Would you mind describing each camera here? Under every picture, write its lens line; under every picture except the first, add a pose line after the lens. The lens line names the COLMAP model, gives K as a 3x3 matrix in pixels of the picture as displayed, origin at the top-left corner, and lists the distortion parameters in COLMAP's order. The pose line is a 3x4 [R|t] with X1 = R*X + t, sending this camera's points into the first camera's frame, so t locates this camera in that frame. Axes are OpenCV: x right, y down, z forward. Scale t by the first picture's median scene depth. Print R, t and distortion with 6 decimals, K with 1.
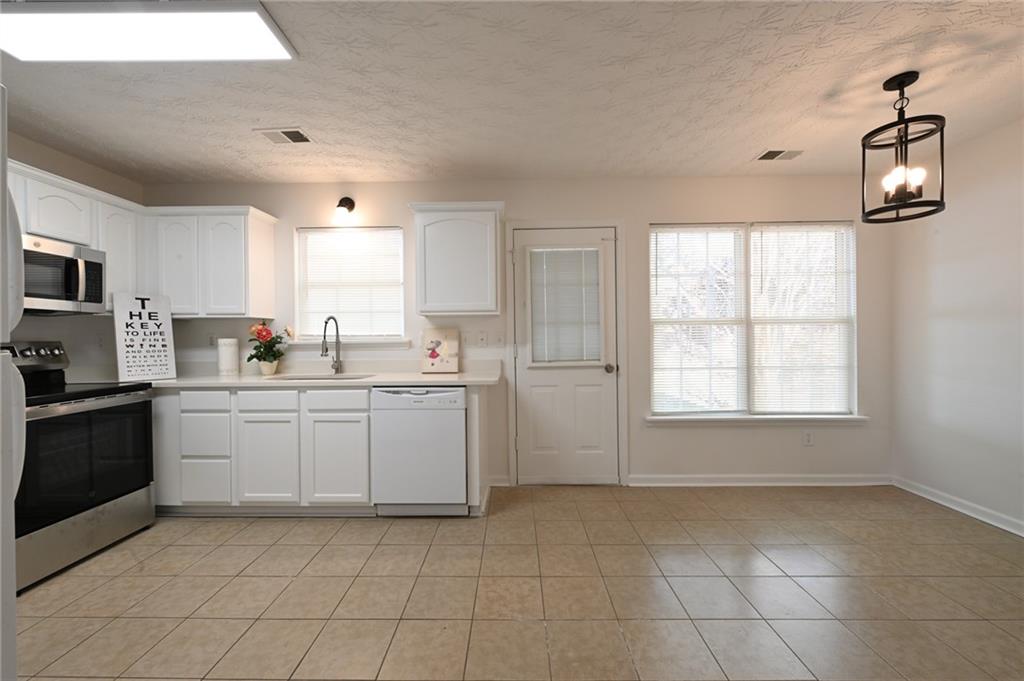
lens RADIAL K [[394.5, 0, 513.1], [0, 394.5, 340.6], [0, 0, 1]] dist [0.001513, 0.000239]
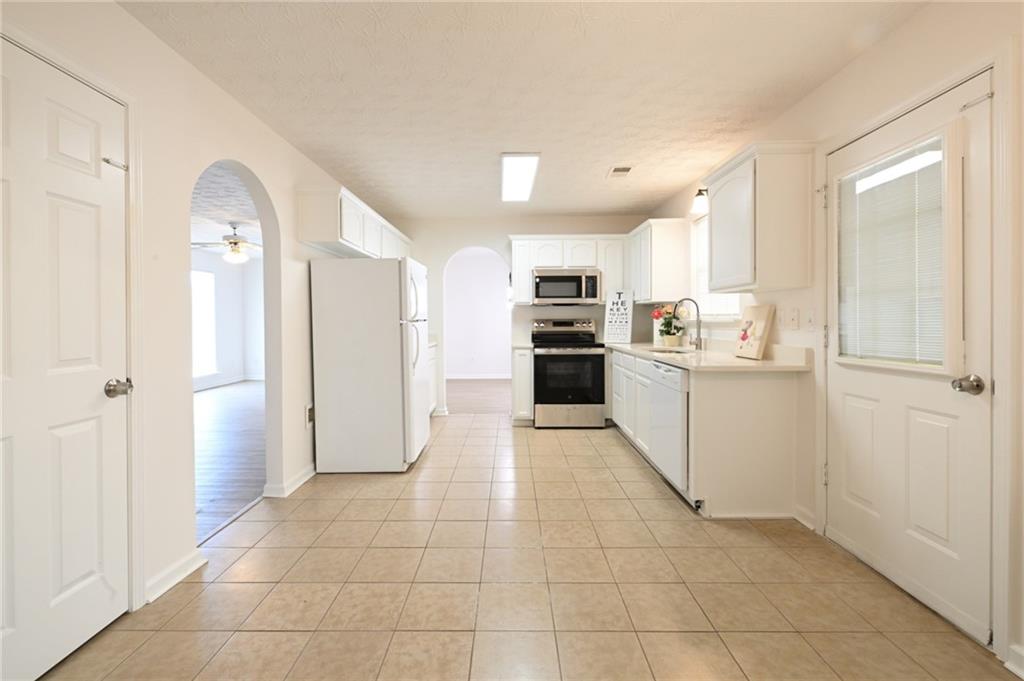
lens RADIAL K [[408.7, 0, 496.5], [0, 408.7, 326.4], [0, 0, 1]] dist [-0.002975, -0.000092]
pose [[0.024216, 0.024576, -0.999405, 0.736617], [-0.000186, 0.999698, 0.024578, -0.009290], [0.999707, -0.000410, 0.024214, 0.453565]]
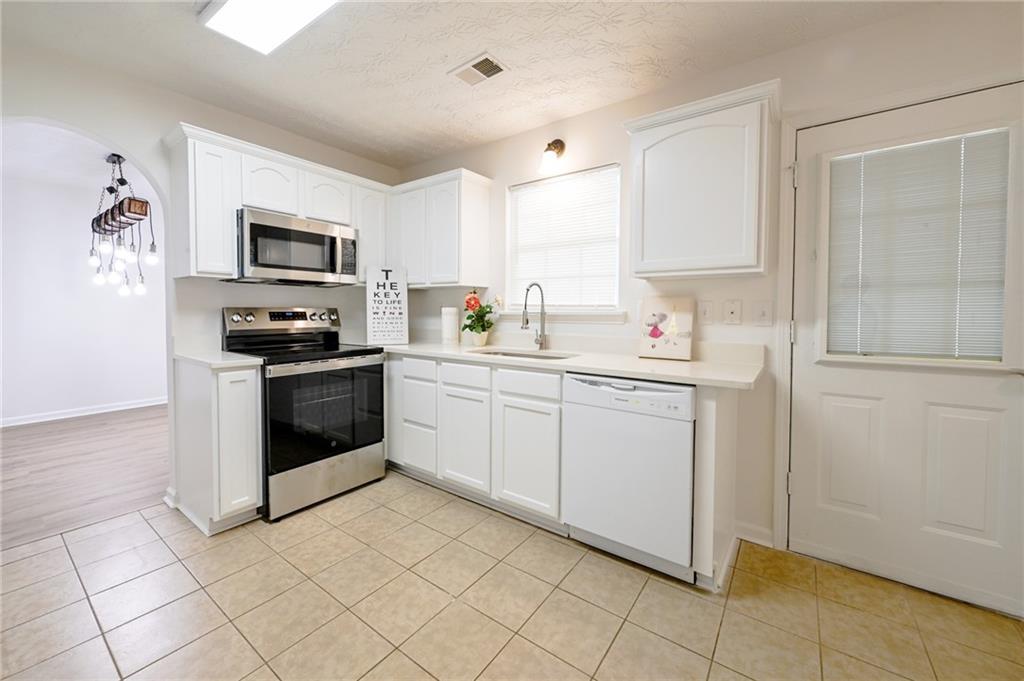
lens RADIAL K [[408.7, 0, 517.0], [0, 408.7, 324.9], [0, 0, 1]] dist [-0.002975, -0.000092]
pose [[0.826303, 0.033642, -0.562220, 0.007897], [-0.016679, 0.999238, 0.035278, -0.000288], [0.562979, -0.019773, 0.826235, 0.261145]]
